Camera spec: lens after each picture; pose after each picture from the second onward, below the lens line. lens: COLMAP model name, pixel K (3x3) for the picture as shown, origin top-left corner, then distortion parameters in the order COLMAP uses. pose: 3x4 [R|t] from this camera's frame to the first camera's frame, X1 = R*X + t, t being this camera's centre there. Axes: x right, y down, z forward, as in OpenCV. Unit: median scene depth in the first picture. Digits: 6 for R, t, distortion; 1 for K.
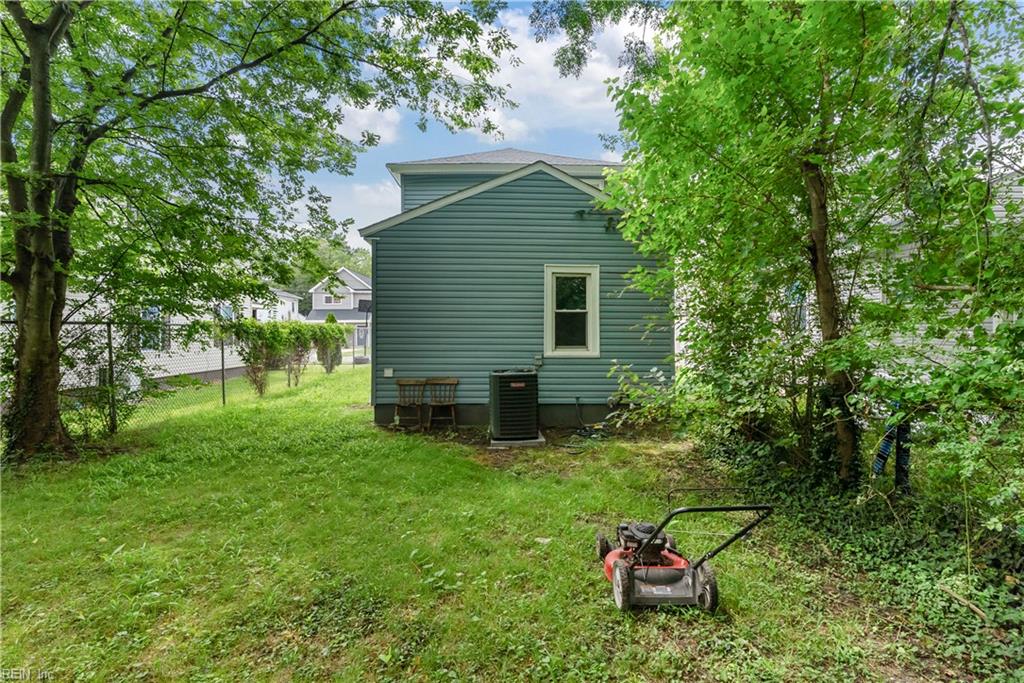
lens RADIAL K [[466.4, 0, 507.7], [0, 466.4, 342.4], [0, 0, 1]] dist [-0.004165, -0.000057]
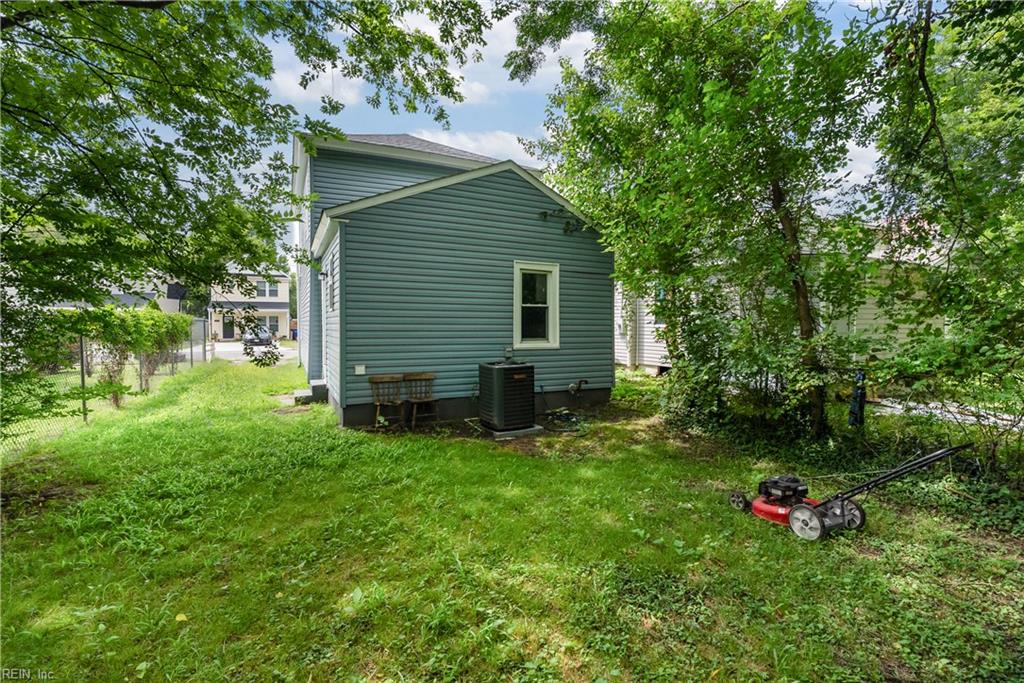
lens RADIAL K [[466.4, 0, 504.9], [0, 466.4, 338.2], [0, 0, 1]] dist [-0.004165, -0.000057]
pose [[0.912791, -0.009404, 0.408320, -0.365026], [0.005485, 0.999927, 0.010768, -0.004968], [-0.408391, -0.007590, 0.912775, 0.057007]]
